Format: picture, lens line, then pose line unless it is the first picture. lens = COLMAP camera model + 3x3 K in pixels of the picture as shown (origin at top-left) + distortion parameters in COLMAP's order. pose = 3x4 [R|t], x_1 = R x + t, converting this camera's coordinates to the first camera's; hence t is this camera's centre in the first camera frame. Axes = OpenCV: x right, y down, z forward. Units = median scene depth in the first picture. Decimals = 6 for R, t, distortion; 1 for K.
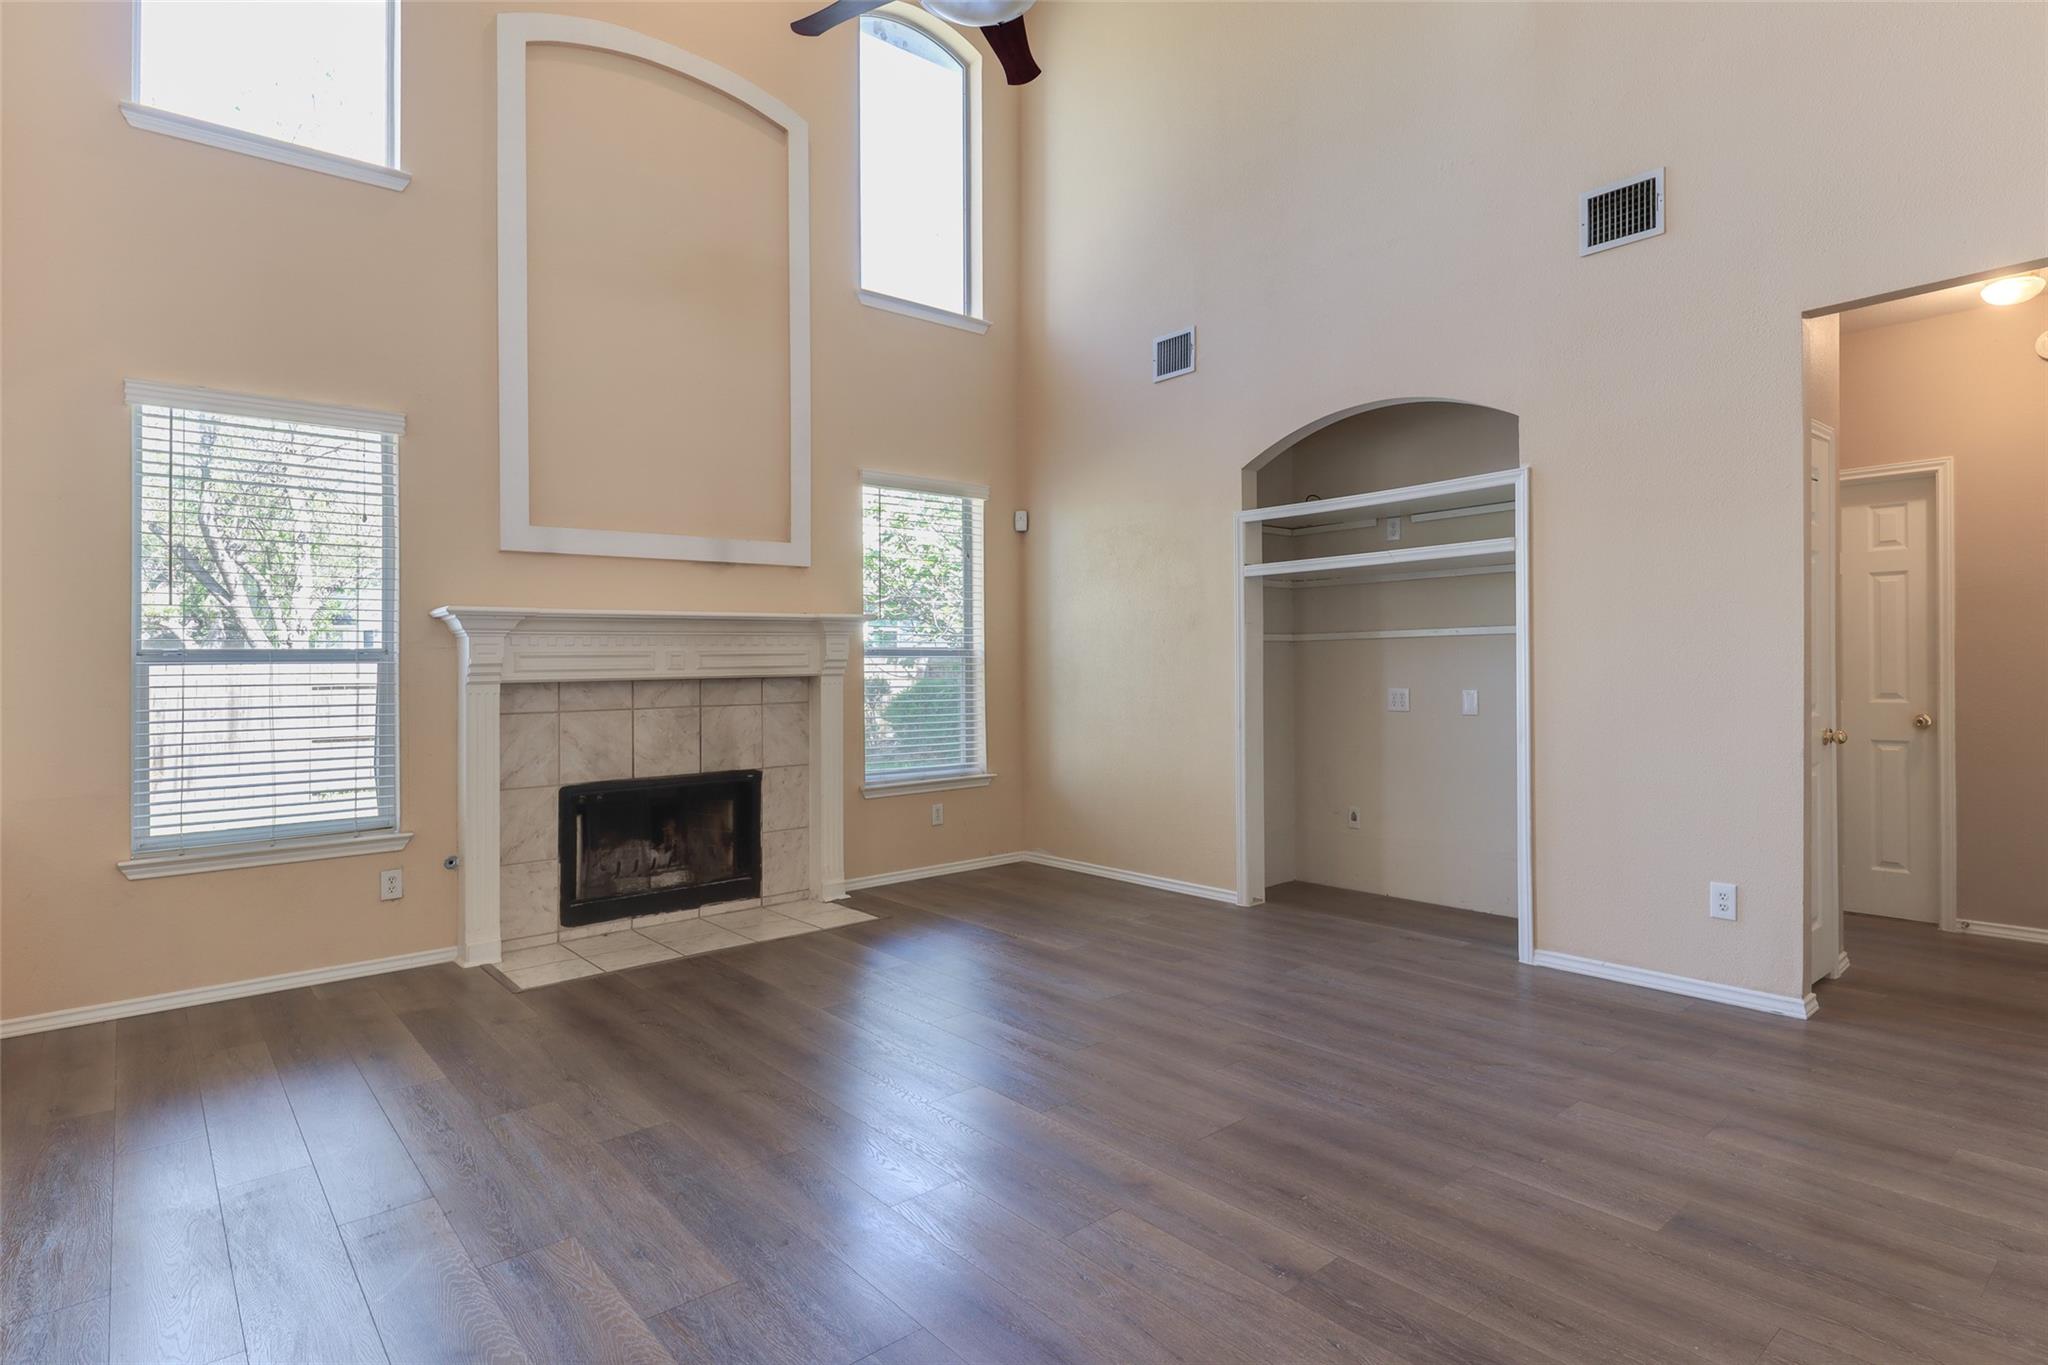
lens RADIAL K [[1057.7, 0, 1025.2], [0, 1057.7, 664.1], [0, 0, 1]] dist [0.005480, -0.004245]
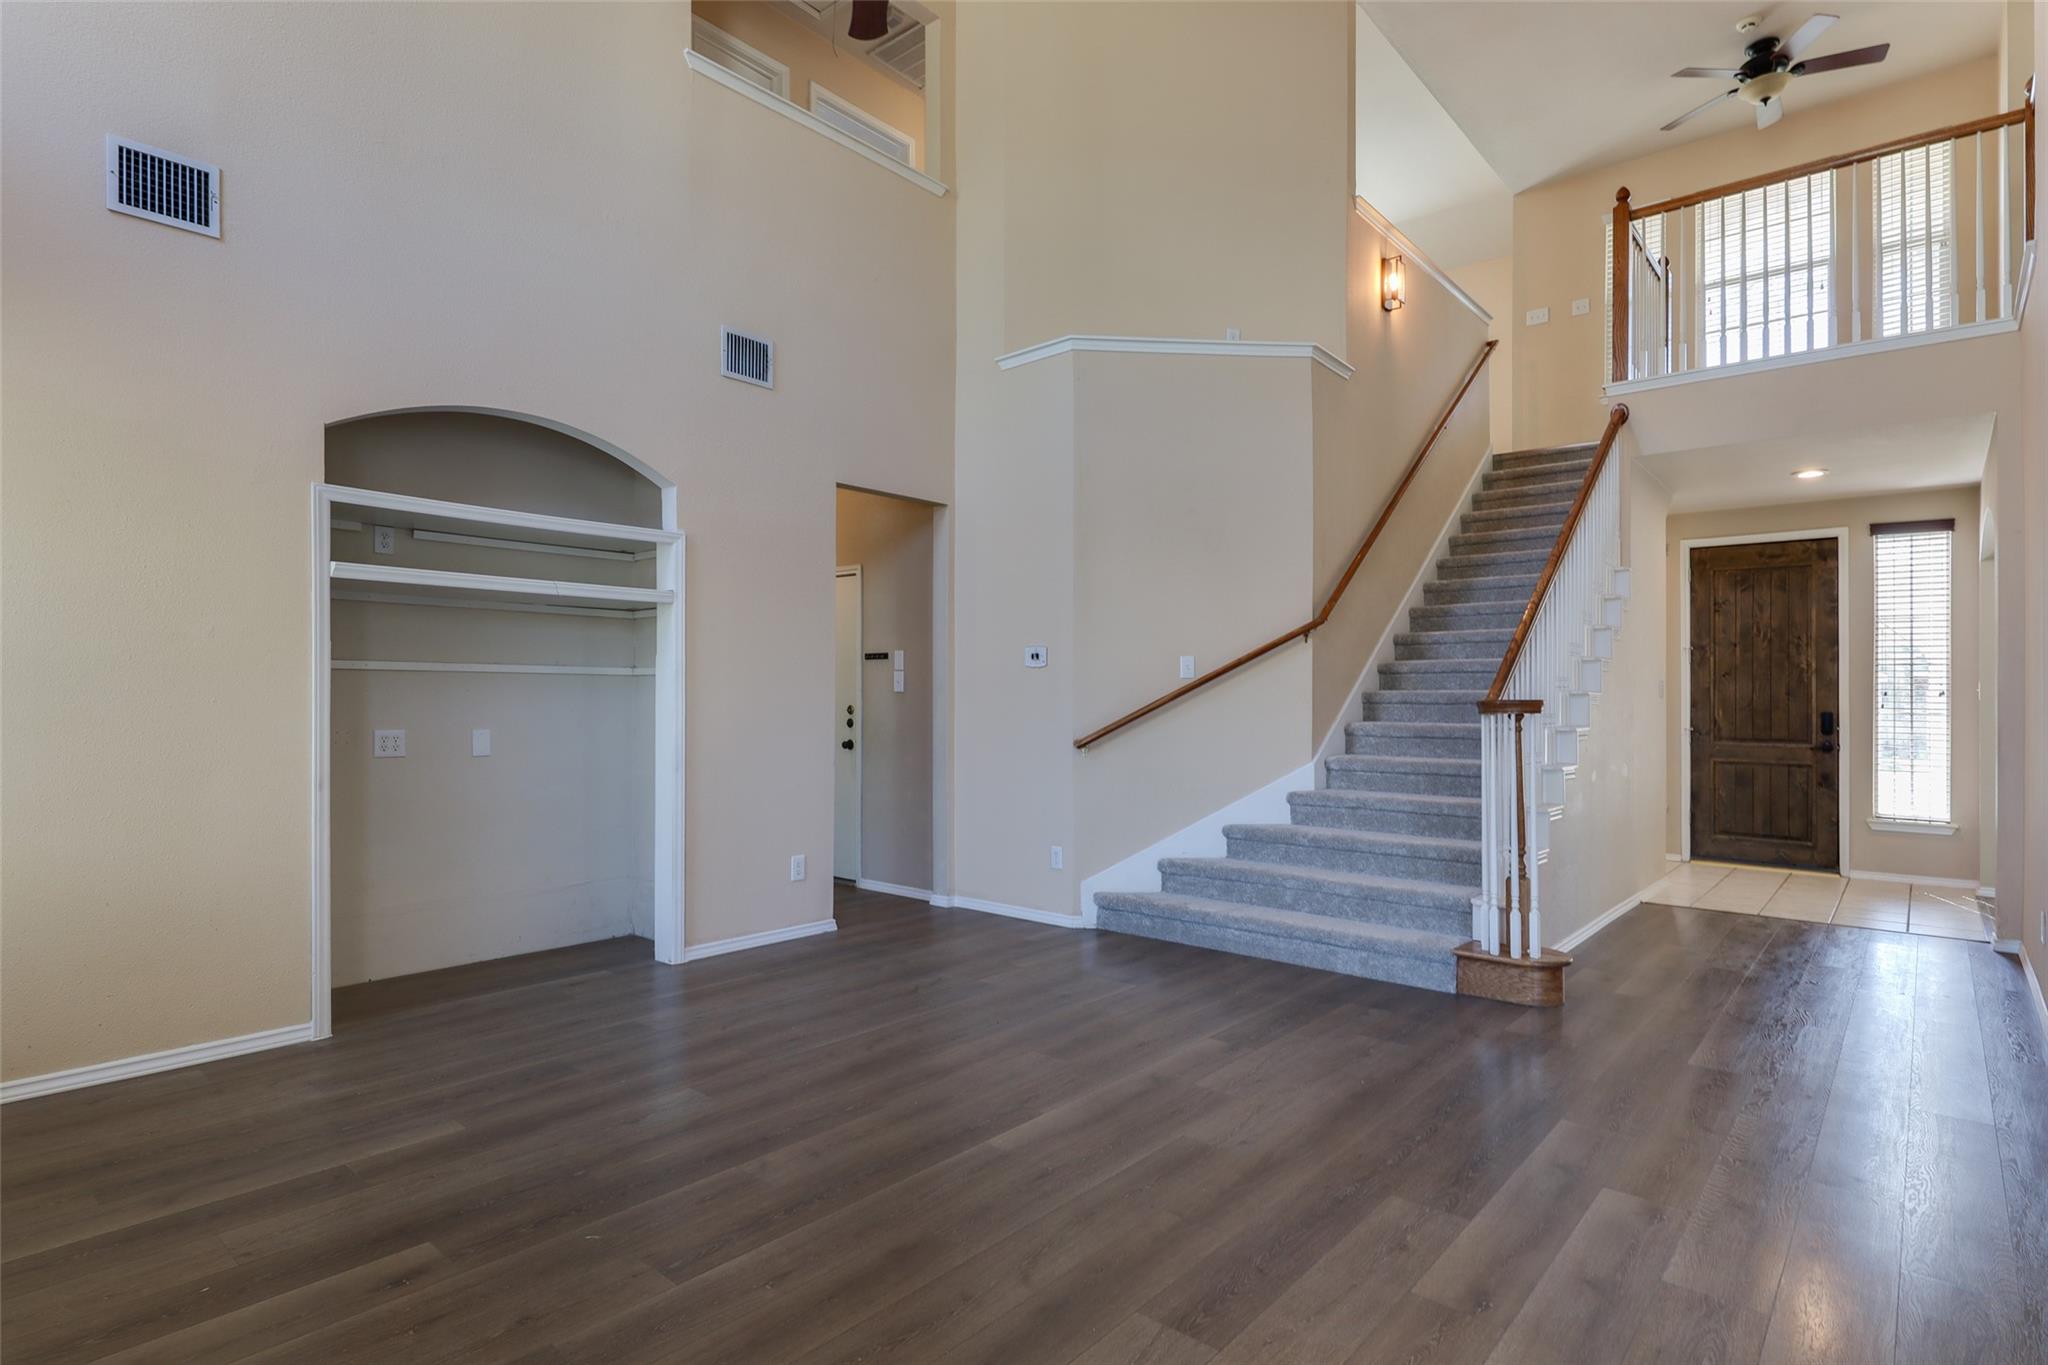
lens RADIAL K [[1057.7, 0, 1017.5], [0, 1057.7, 683.5], [0, 0, 1]] dist [0.005480, -0.004245]
pose [[-0.150164, 0.027893, 0.988268, -0.790423], [-0.000529, 0.999600, -0.028293, 0.013303], [-0.988661, -0.004772, -0.150089, 0.889402]]
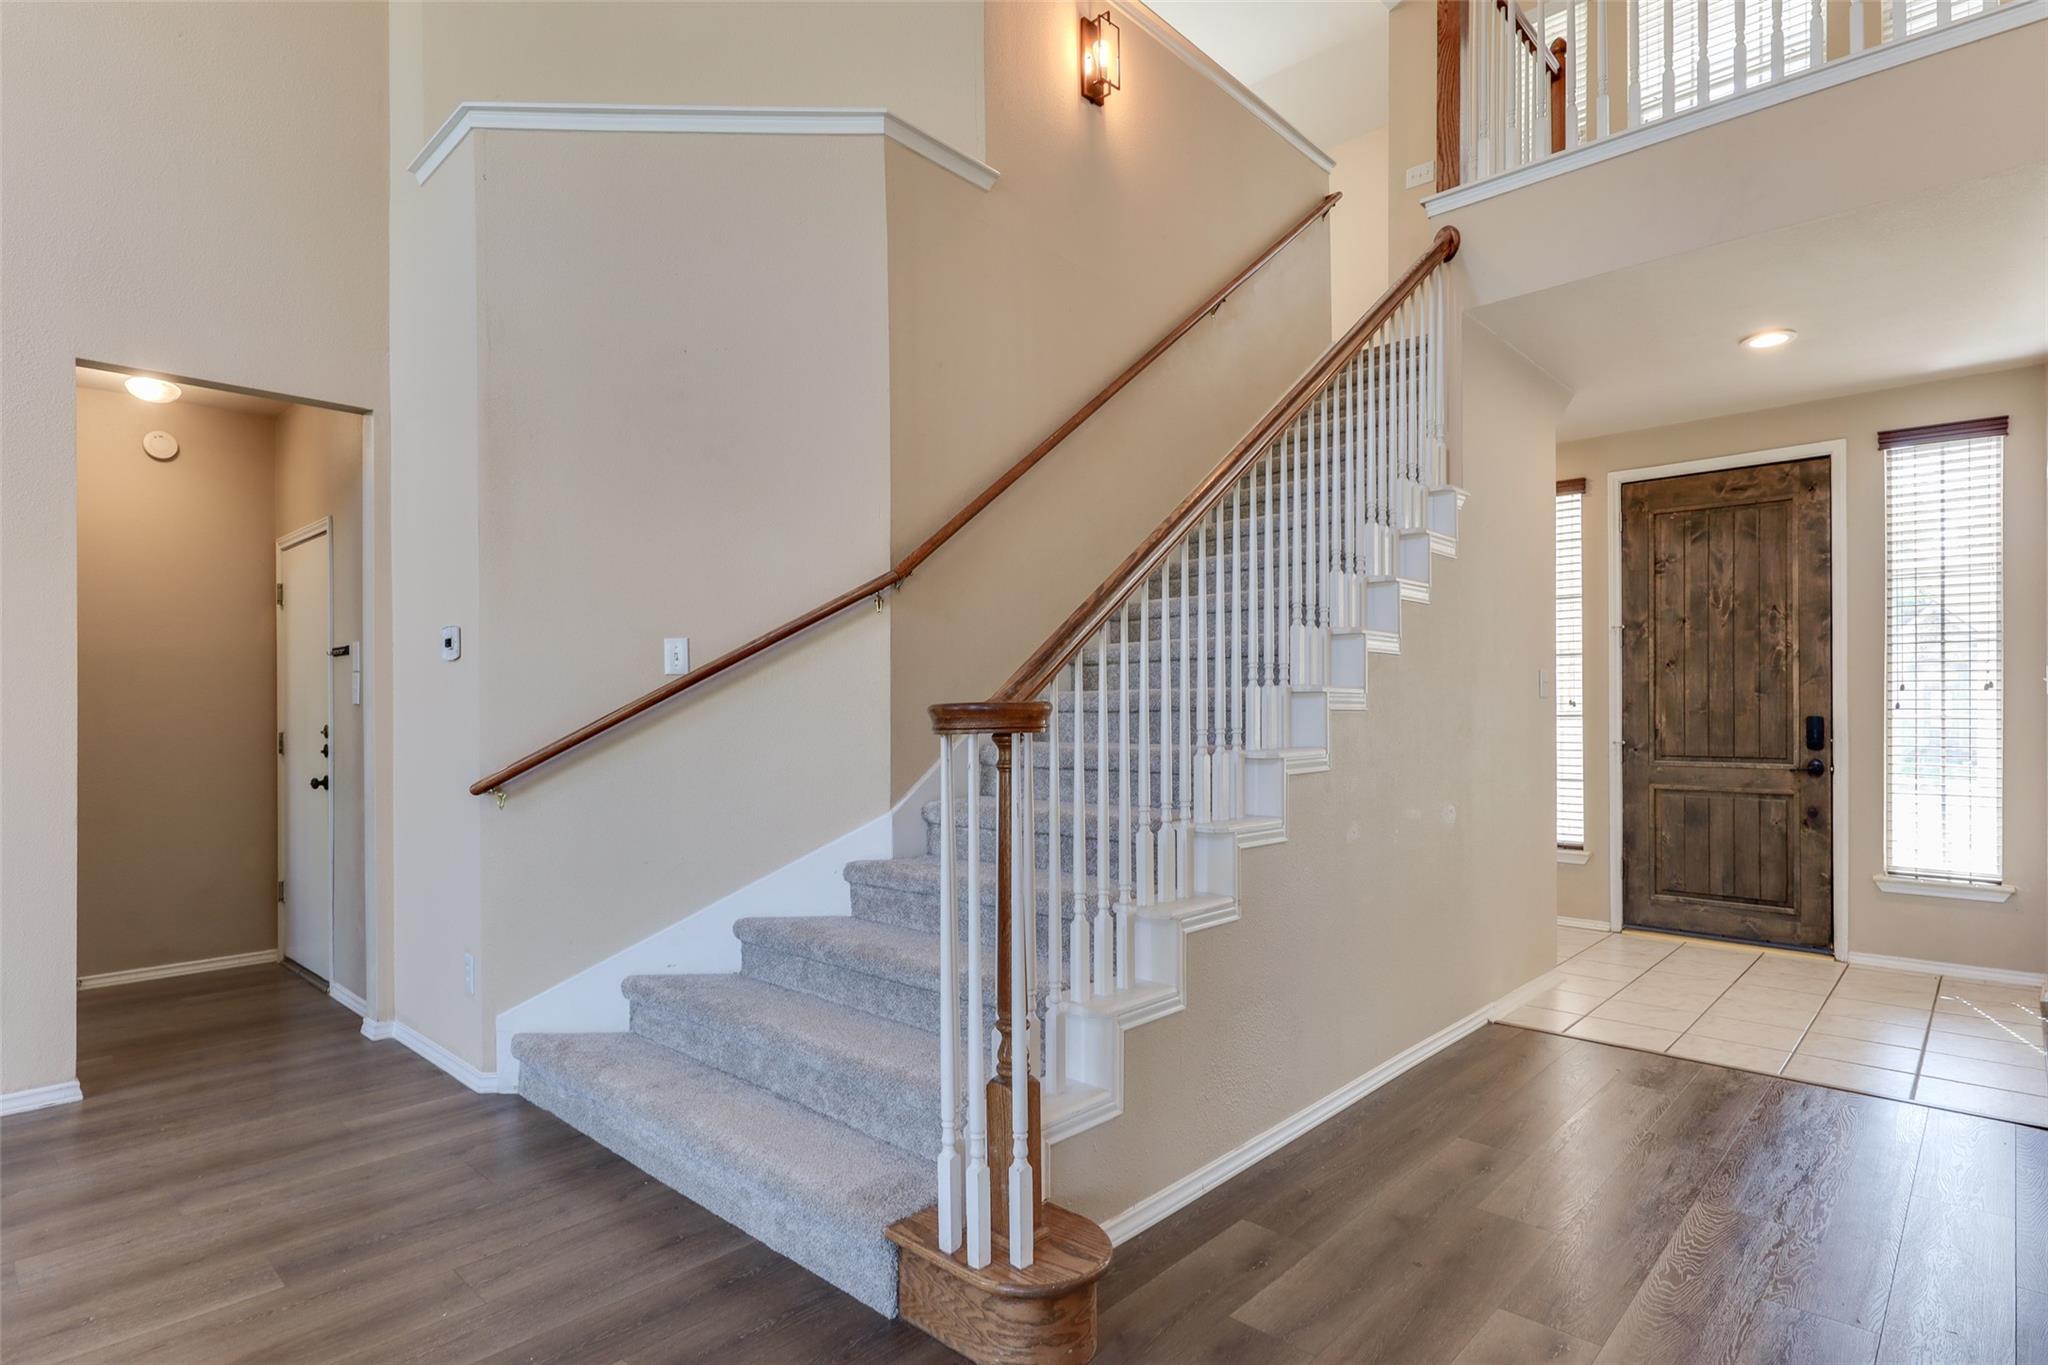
lens RADIAL K [[1057.7, 0, 1021.9], [0, 1057.7, 708.3], [0, 0, 1]] dist [0.005480, -0.004245]
pose [[-0.110860, 0.017130, 0.993688, -0.280672], [0.011869, 0.999803, -0.015911, 0.009778], [-0.993765, 0.010031, -0.111041, 0.245143]]
